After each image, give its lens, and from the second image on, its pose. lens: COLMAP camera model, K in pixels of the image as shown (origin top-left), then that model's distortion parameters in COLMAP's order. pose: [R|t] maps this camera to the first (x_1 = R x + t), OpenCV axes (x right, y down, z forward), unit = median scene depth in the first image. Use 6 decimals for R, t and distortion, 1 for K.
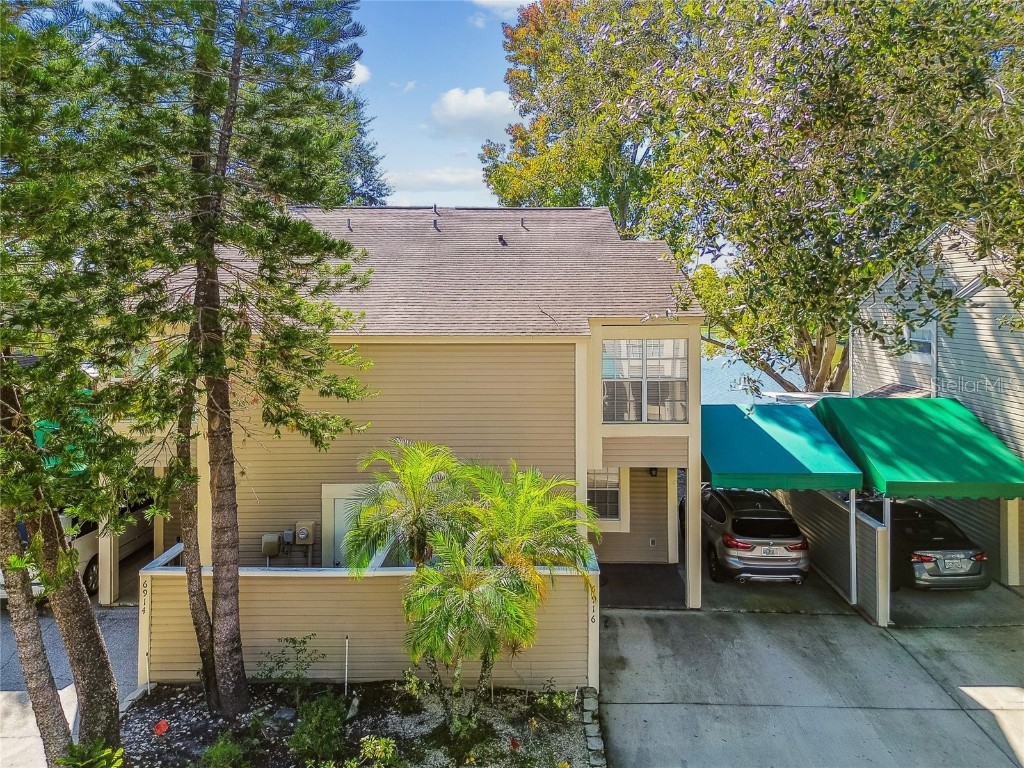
lens RADIAL K [[753.6, 0, 507.6], [0, 753.6, 385.0], [0, 0, 1]] dist [-0.000387, -0.000210]
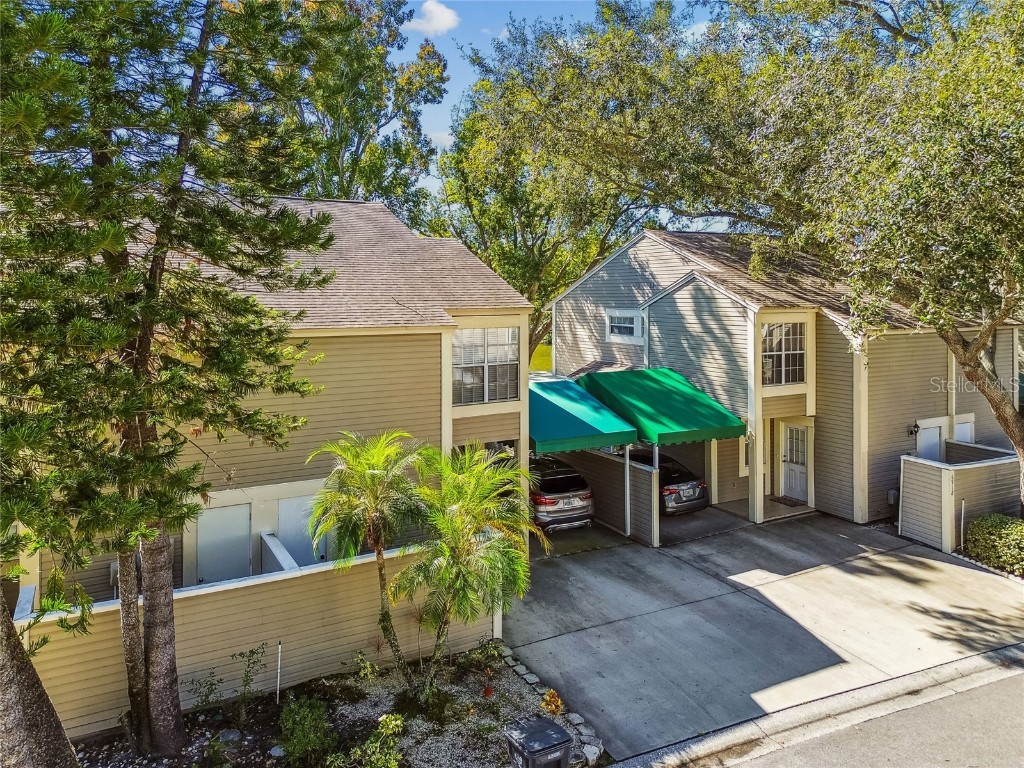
lens RADIAL K [[753.6, 0, 512.4], [0, 753.6, 382.1], [0, 0, 1]] dist [-0.000387, -0.000210]
pose [[0.865693, -0.061175, 0.496824, -0.339923], [0.058618, 0.998065, 0.020756, -0.000969], [-0.497132, 0.011155, 0.867603, 0.008299]]
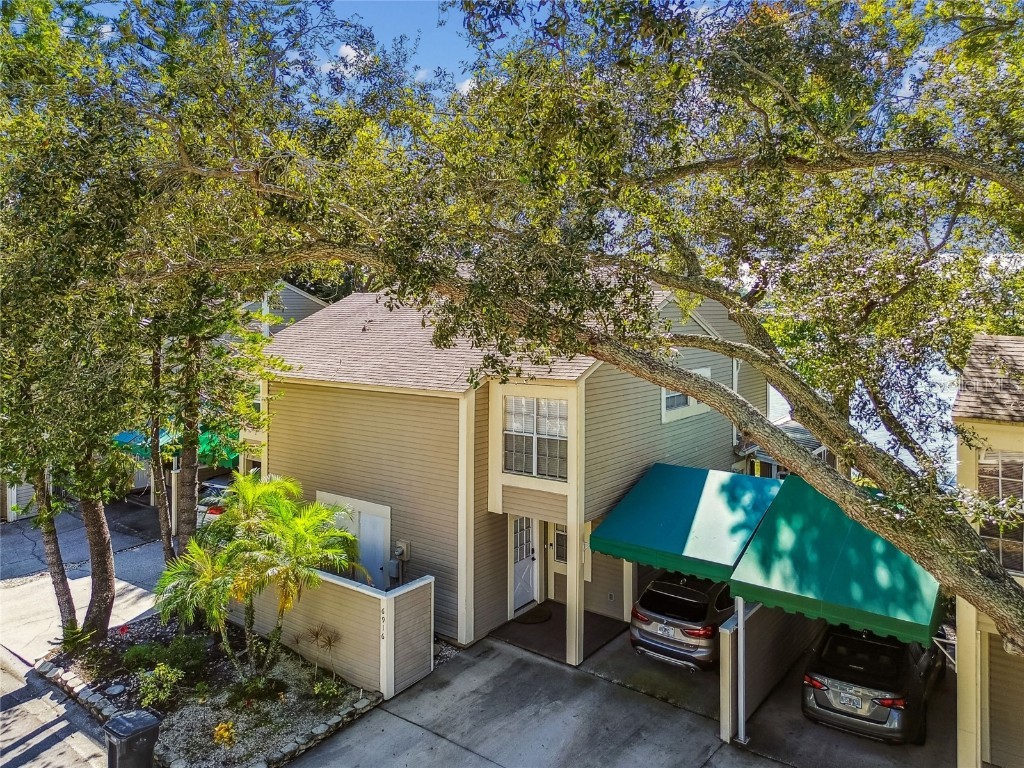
lens RADIAL K [[753.6, 0, 514.1], [0, 753.6, 384.5], [0, 0, 1]] dist [-0.000387, -0.000210]
pose [[0.826388, 0.075495, -0.558018, 0.766993], [-0.082661, 0.996501, 0.012403, -0.091293], [0.557002, 0.035877, 0.829736, 0.108049]]
